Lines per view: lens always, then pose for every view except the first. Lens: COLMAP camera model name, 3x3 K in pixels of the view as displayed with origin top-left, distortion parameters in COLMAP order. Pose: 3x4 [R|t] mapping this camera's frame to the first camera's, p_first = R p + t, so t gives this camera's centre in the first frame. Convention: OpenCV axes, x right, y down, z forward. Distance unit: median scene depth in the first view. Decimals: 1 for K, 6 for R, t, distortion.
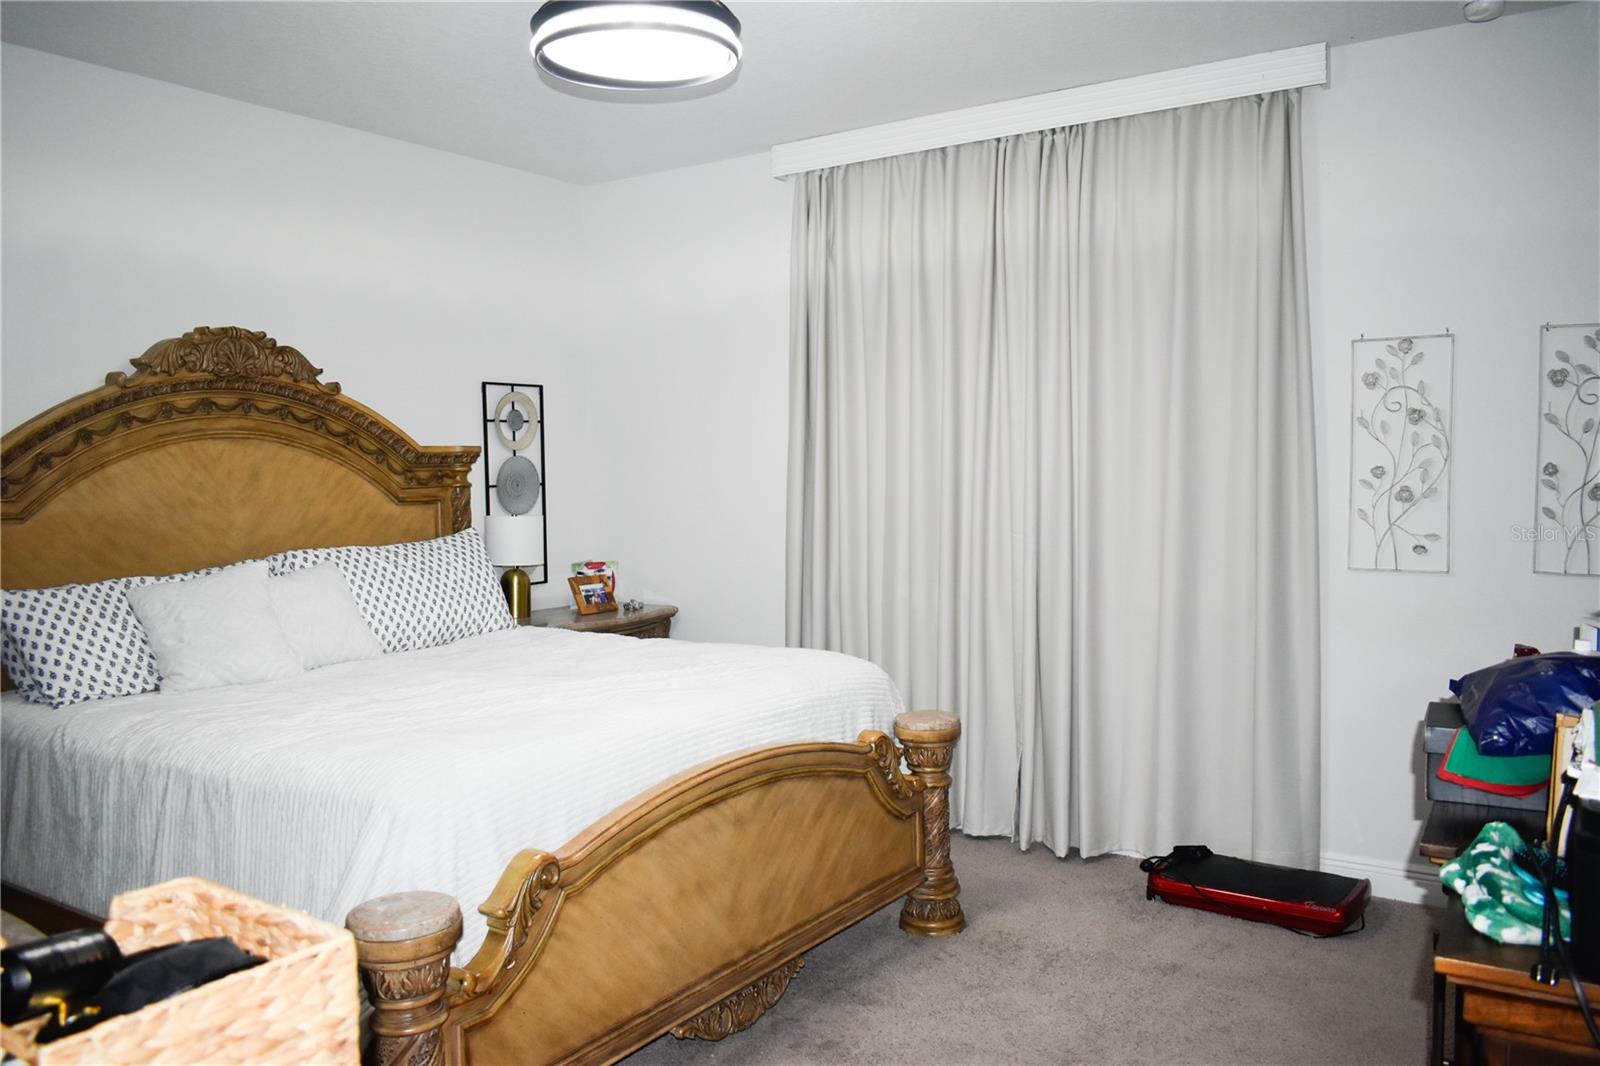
lens RADIAL K [[1292.3, 0, 812.6], [0, 1292.3, 527.2], [0, 0, 1]] dist [-0.012117, 0.005242]
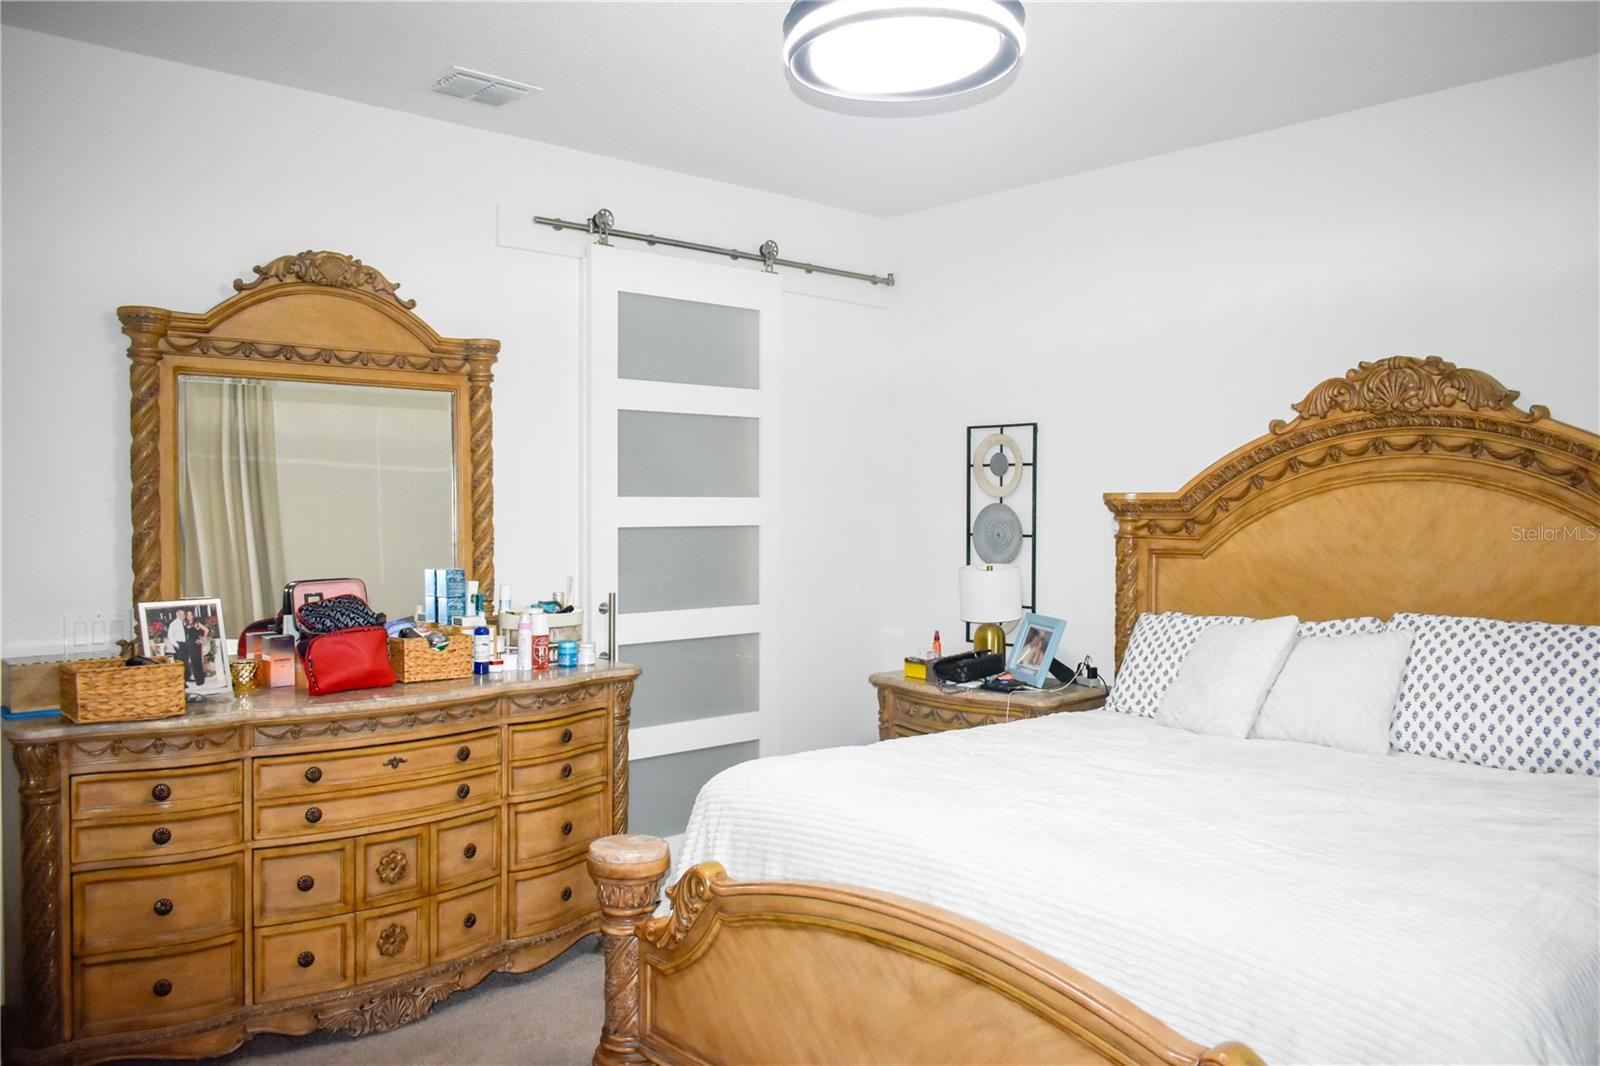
lens RADIAL K [[1257.0, 0, 803.2], [0, 1257.0, 532.0], [0, 0, 1]] dist [-0.017460, 0.002701]
pose [[-0.266104, 0.029859, -0.963482, 0.510386], [-0.049779, 0.997761, 0.044670, -0.054016], [0.962658, 0.059848, -0.264021, 0.867699]]
